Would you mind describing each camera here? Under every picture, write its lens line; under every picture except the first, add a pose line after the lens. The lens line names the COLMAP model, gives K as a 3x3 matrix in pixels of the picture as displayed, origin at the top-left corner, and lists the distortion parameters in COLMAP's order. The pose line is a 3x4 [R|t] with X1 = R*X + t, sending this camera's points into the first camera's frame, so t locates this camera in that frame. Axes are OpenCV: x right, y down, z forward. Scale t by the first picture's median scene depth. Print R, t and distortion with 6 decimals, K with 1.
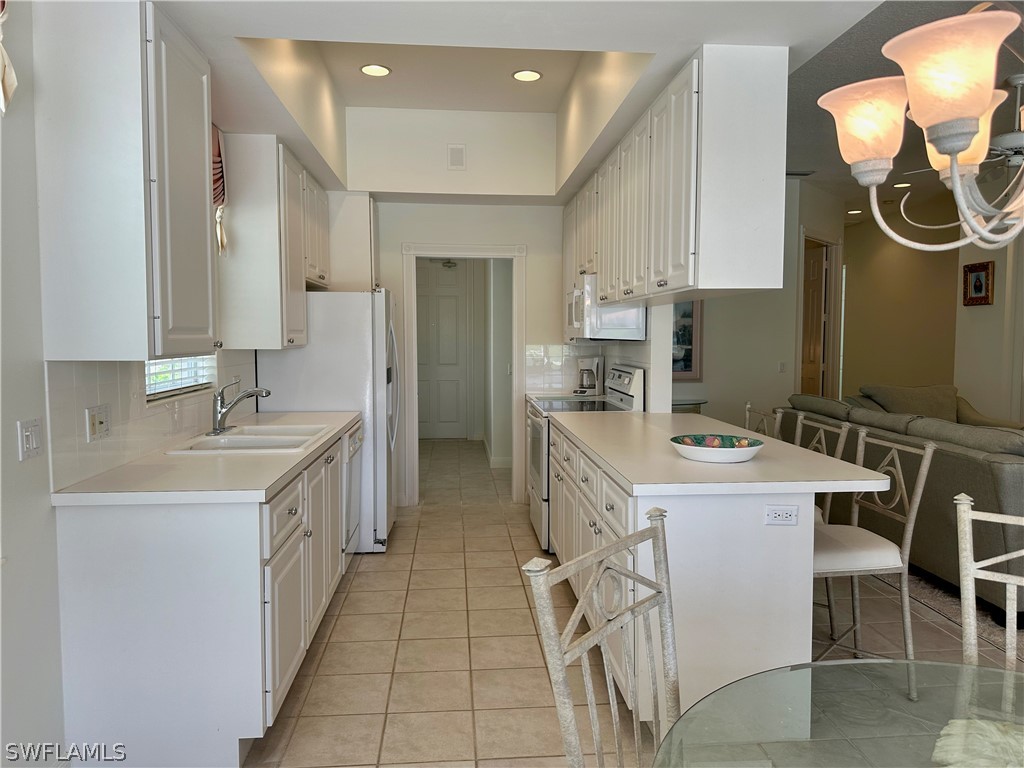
lens RADIAL K [[732.6, 0, 507.4], [0, 732.6, 380.0], [0, 0, 1]] dist [0.087323, -0.109833]
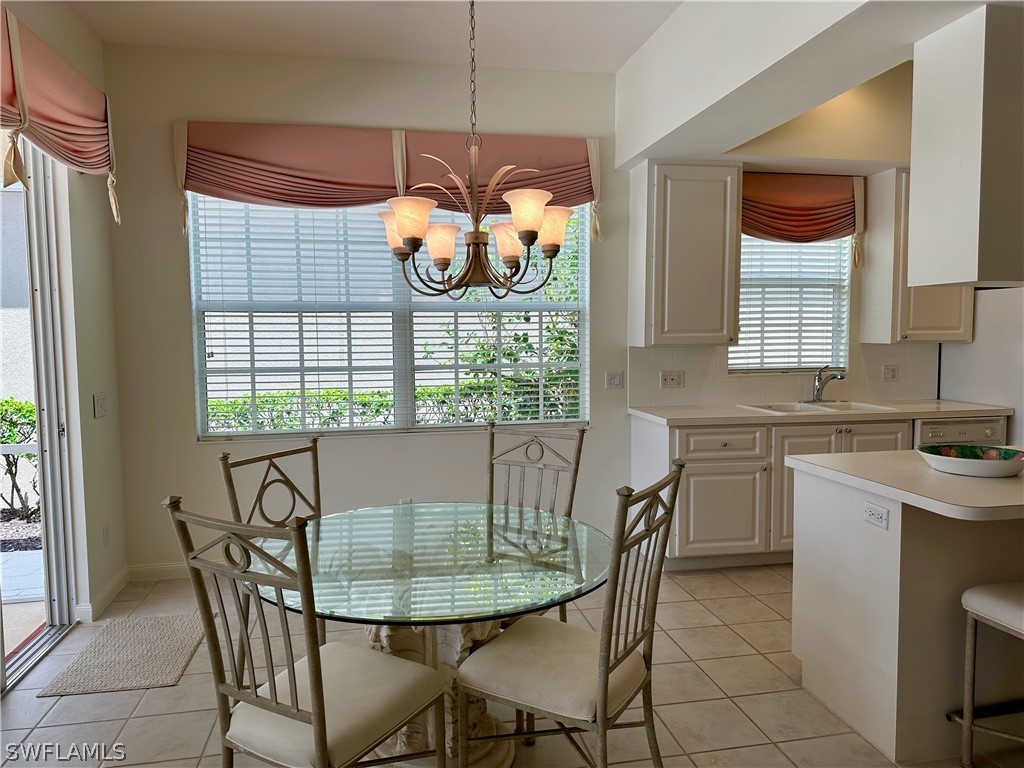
lens RADIAL K [[732.6, 0, 514.4], [0, 732.6, 386.6], [0, 0, 1]] dist [0.087323, -0.109833]
pose [[0.103824, 0.075023, -0.991762, 0.701683], [-0.058280, 0.995897, 0.069235, -0.017157], [0.992887, 0.050611, 0.107770, 0.214831]]
